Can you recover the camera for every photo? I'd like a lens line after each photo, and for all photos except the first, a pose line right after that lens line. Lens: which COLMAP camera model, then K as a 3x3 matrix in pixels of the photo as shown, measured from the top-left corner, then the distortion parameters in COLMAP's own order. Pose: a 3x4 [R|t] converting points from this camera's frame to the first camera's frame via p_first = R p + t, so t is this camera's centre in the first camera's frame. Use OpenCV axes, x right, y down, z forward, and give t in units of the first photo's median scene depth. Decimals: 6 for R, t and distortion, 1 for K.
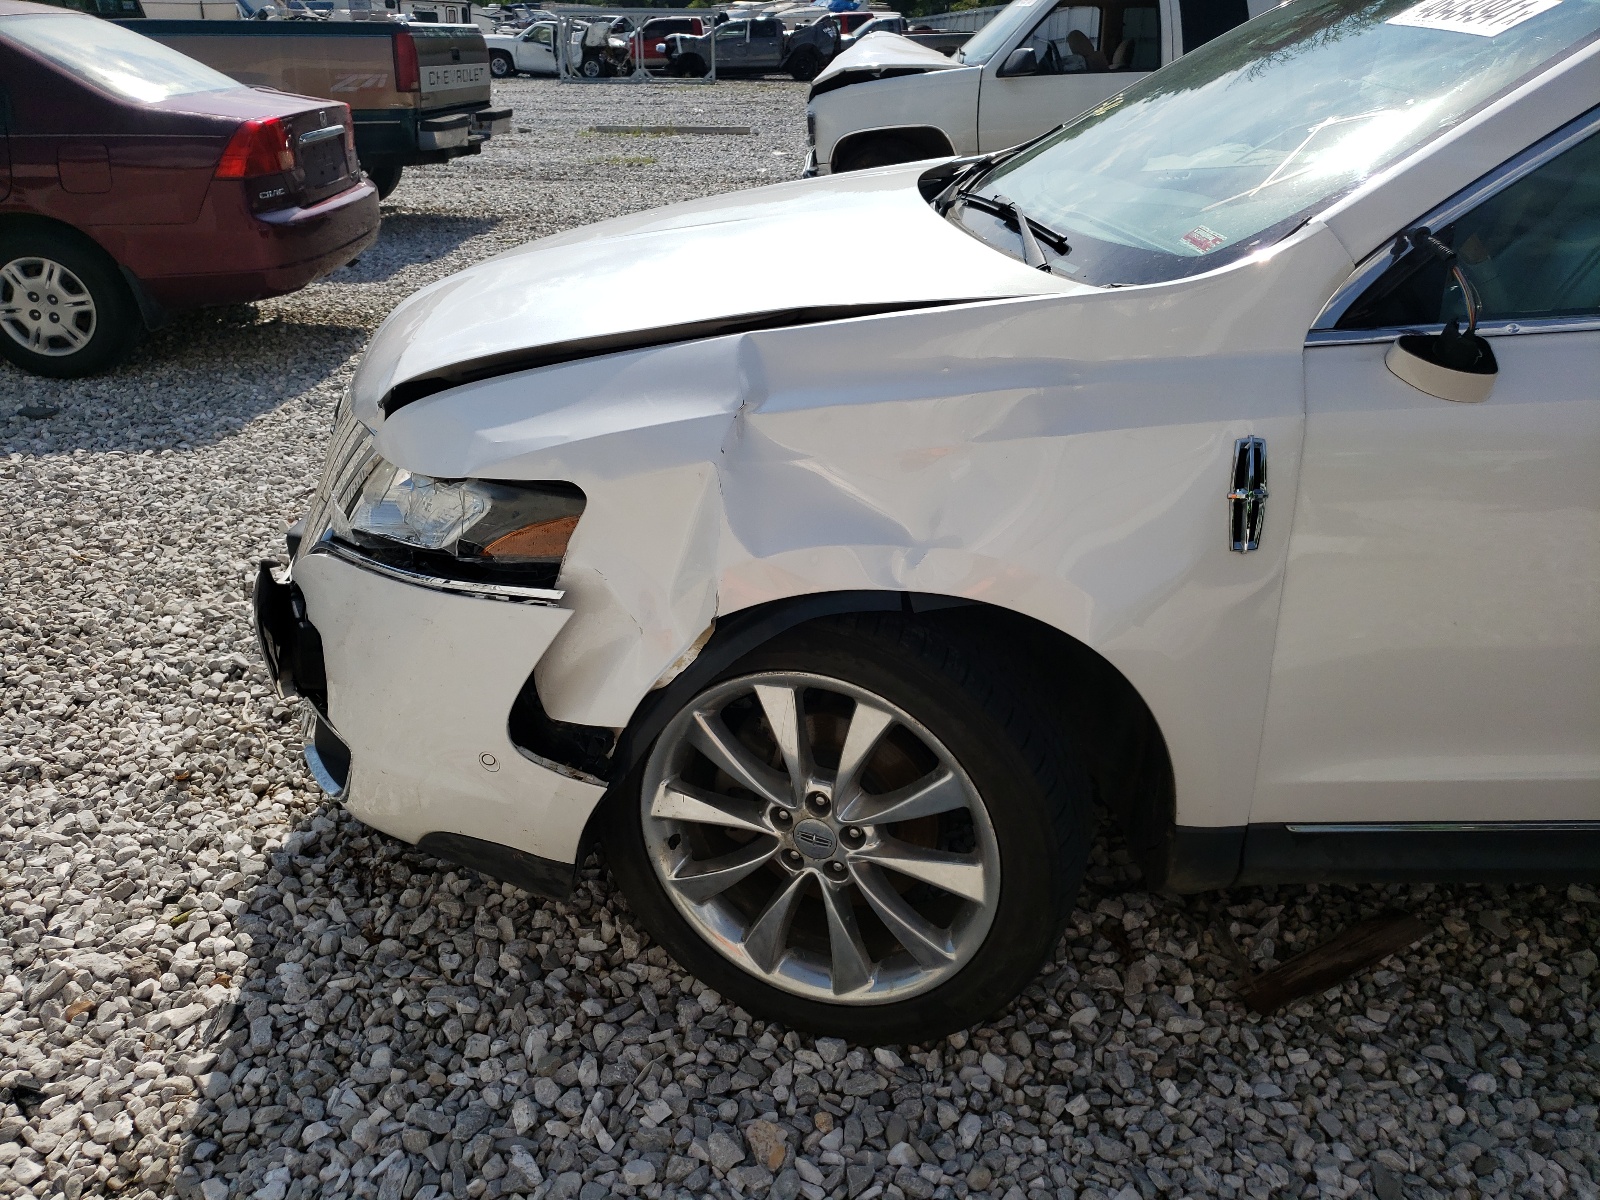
lens RADIAL K [[1231.6, 0, 800.0], [0, 1231.6, 600.0], [0, 0, 1]] dist [-0.000634, -0.001107]
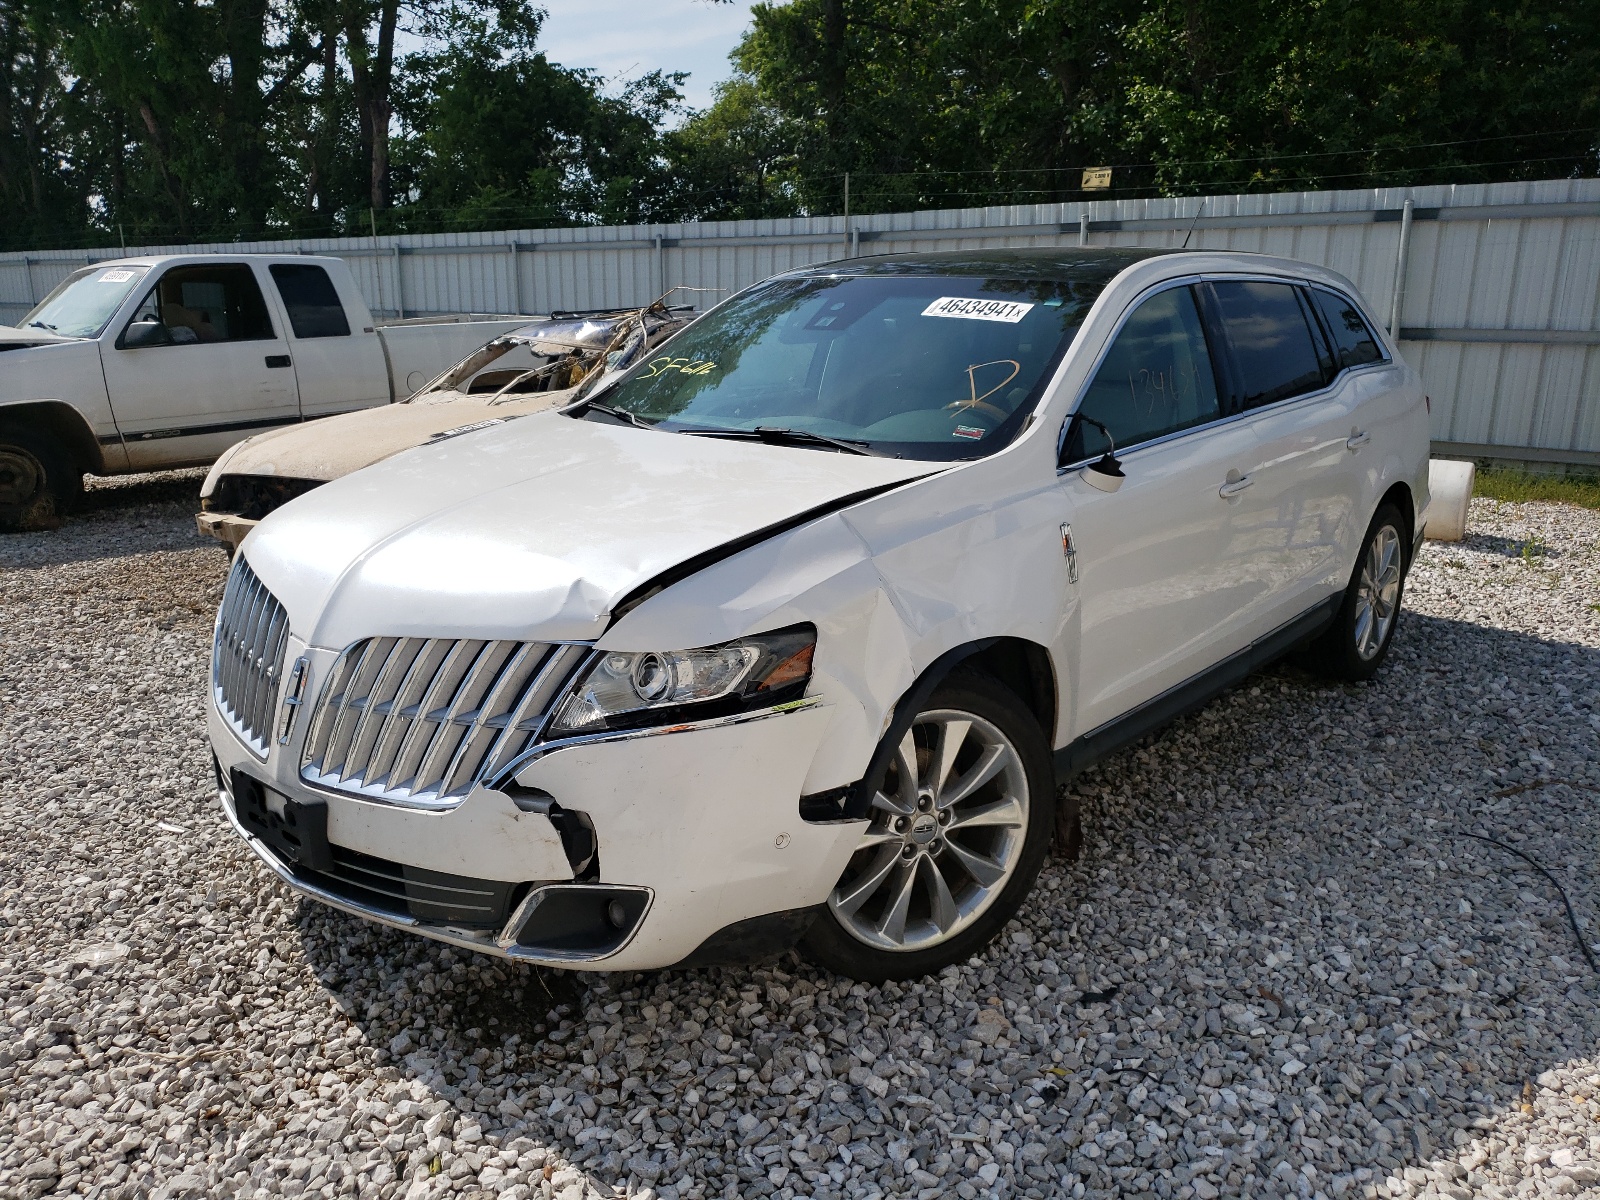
lens RADIAL K [[1200.4, 0, 800.0], [0, 1200.4, 600.0], [0, 0, 1]] dist [-0.000223, -0.000676]
pose [[0.679508, -0.186637, 0.709531, -1.159193], [0.312778, 0.948507, -0.050045, -0.049148], [-0.663655, 0.255932, 0.702894, -0.004012]]
